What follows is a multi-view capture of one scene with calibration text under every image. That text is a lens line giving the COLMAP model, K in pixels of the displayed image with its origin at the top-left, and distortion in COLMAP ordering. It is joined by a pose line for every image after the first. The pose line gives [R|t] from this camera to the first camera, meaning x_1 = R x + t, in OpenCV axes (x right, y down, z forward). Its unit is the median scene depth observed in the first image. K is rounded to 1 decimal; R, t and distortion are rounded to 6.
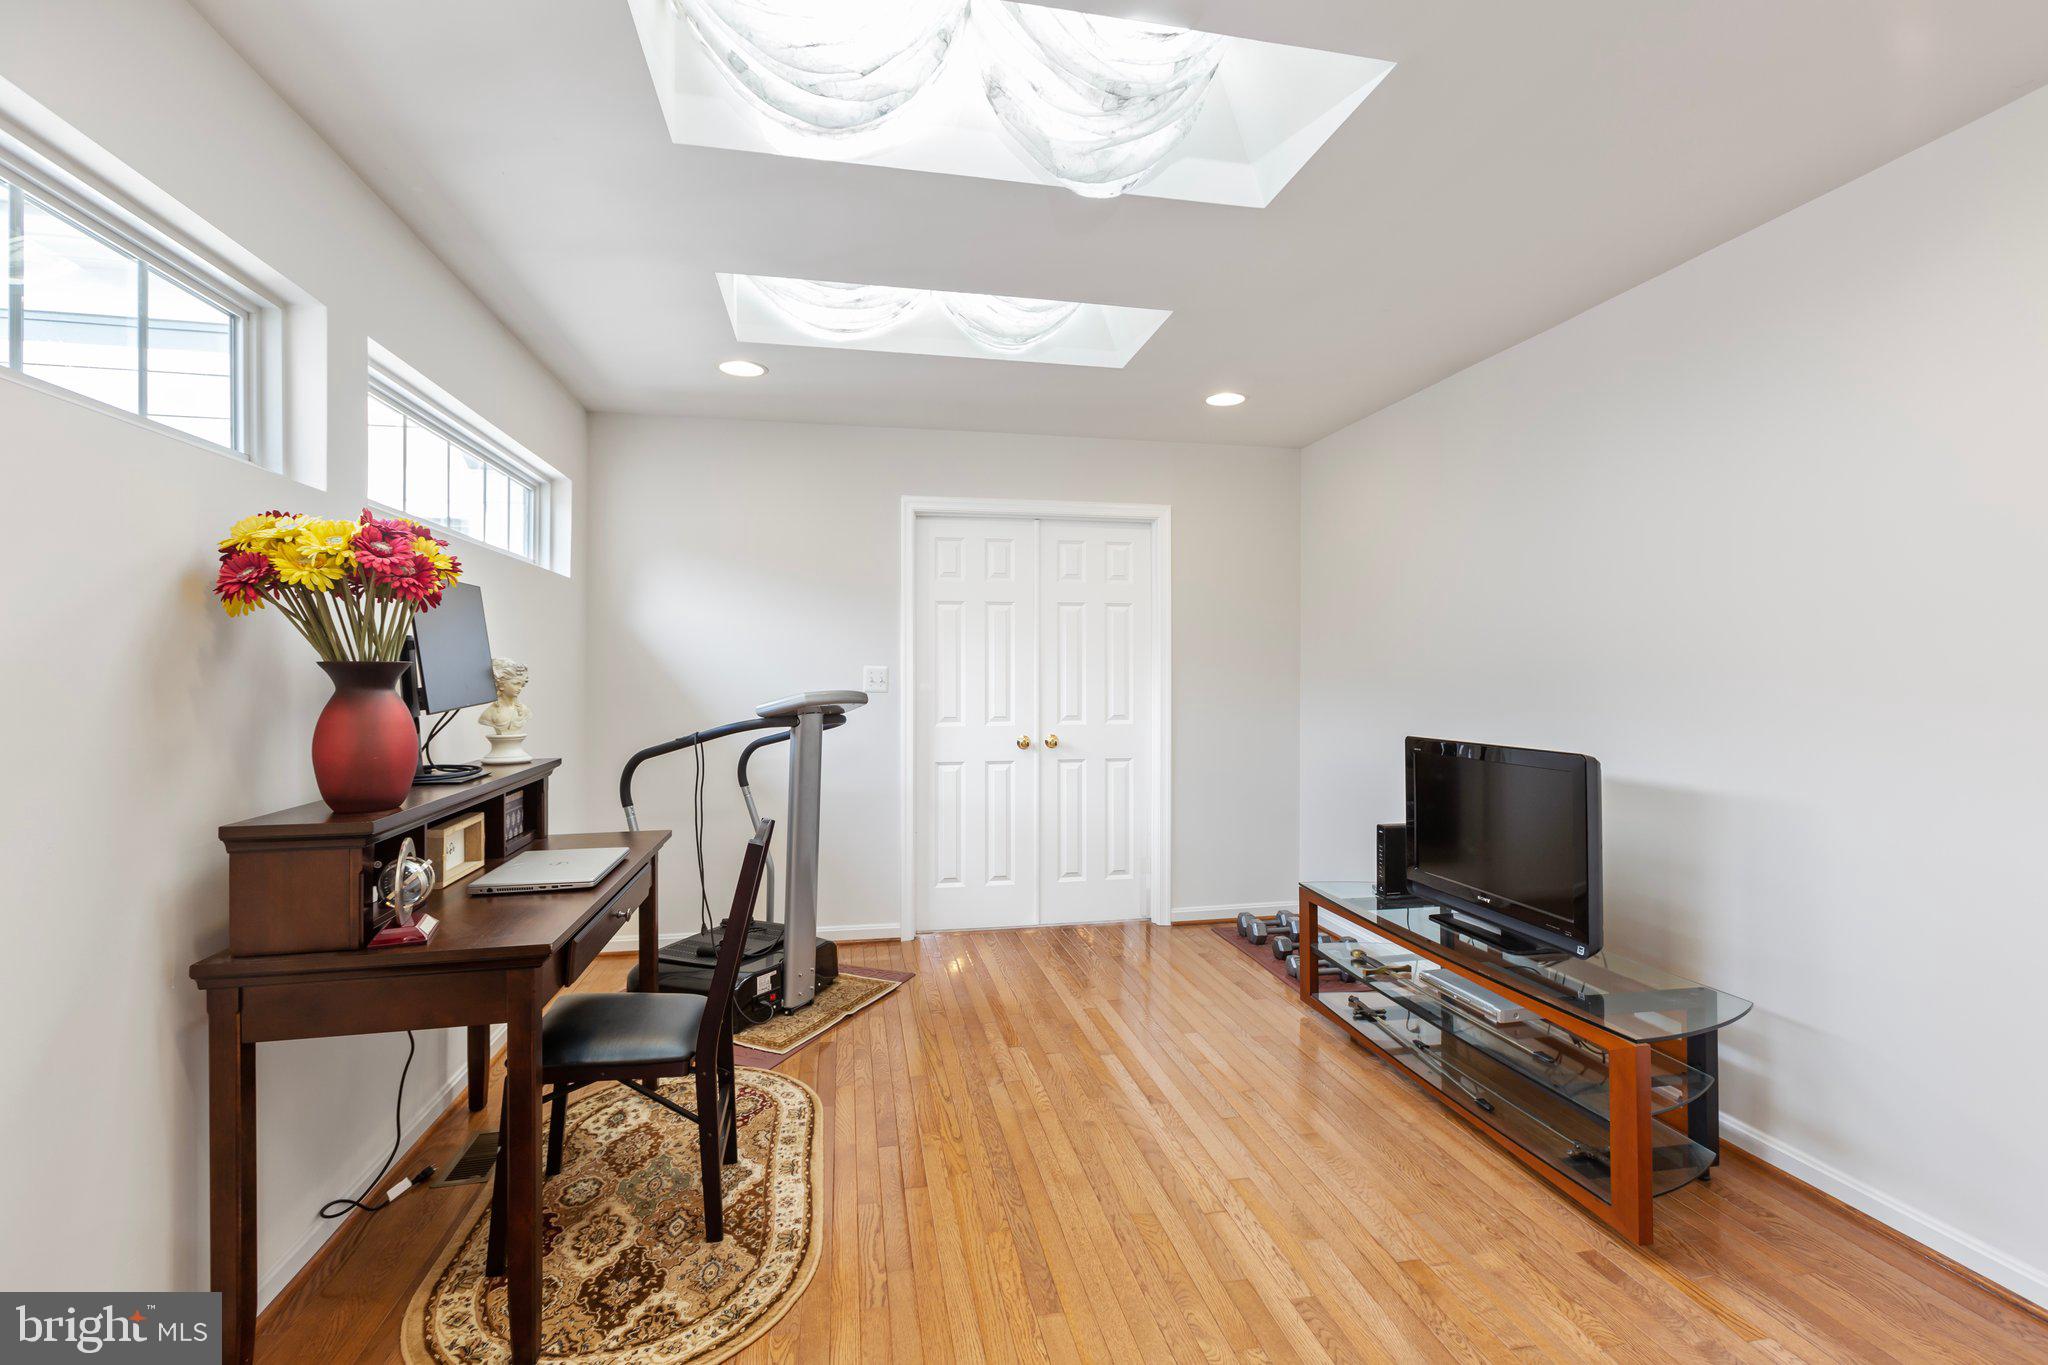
lens RADIAL K [[914.3, 0, 1033.3], [0, 914.3, 671.4], [0, 0, 1]] dist [0.000697, 0.000178]
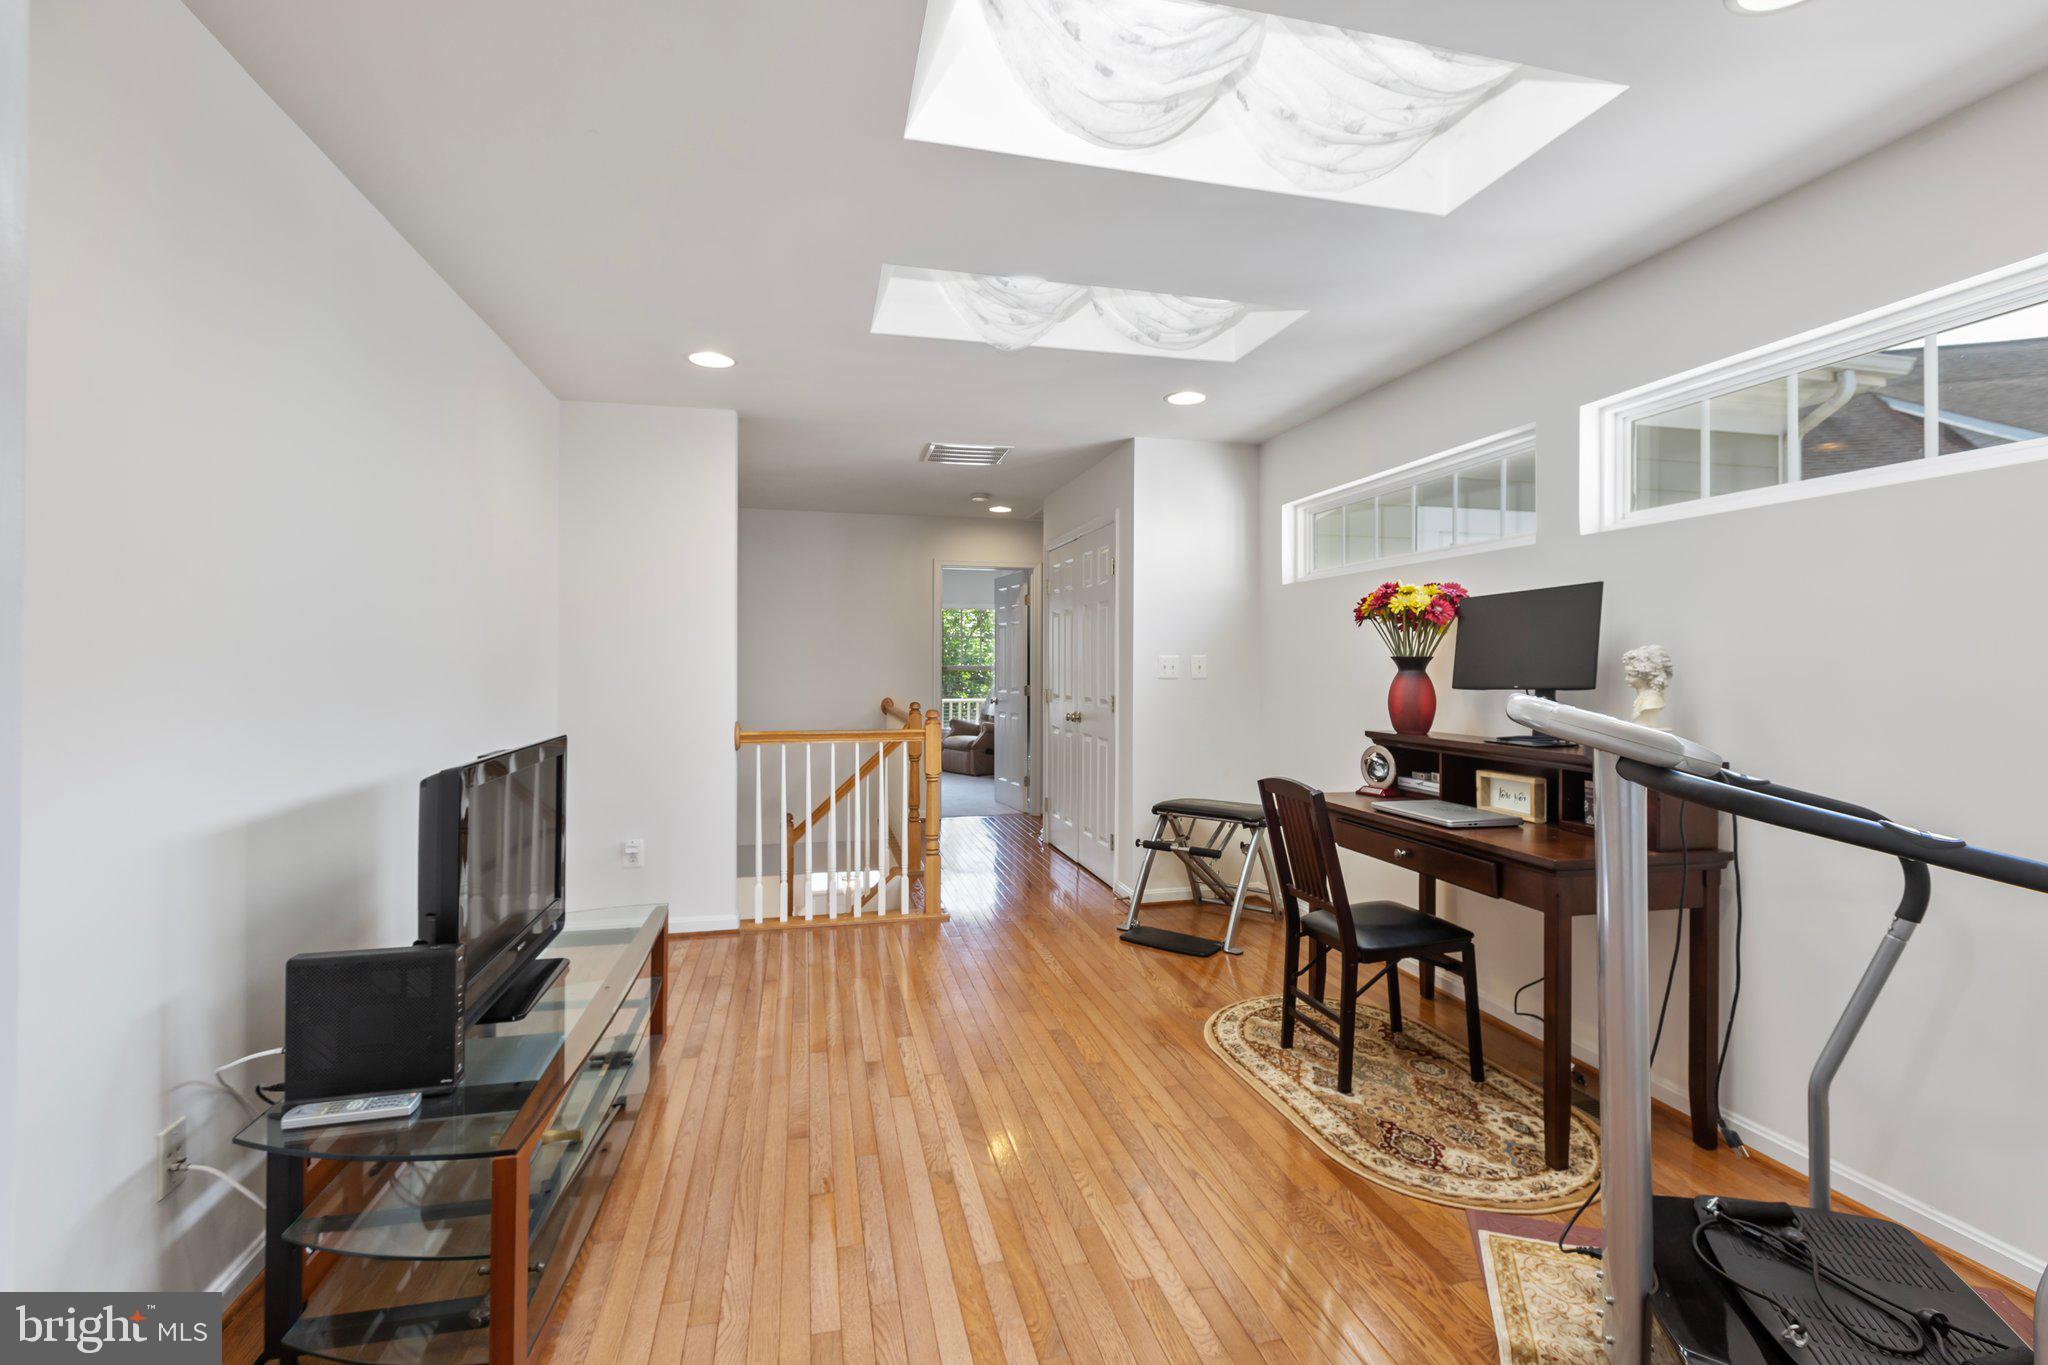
lens RADIAL K [[934.5, 0, 1037.2], [0, 934.5, 661.3], [0, 0, 1]] dist [-0.000840, 0.000148]
pose [[-0.999068, -0.003629, -0.043007, 0.086839], [-0.003420, 0.999982, -0.004934, 0.007907], [0.043024, -0.004783, -0.999063, 1.827041]]
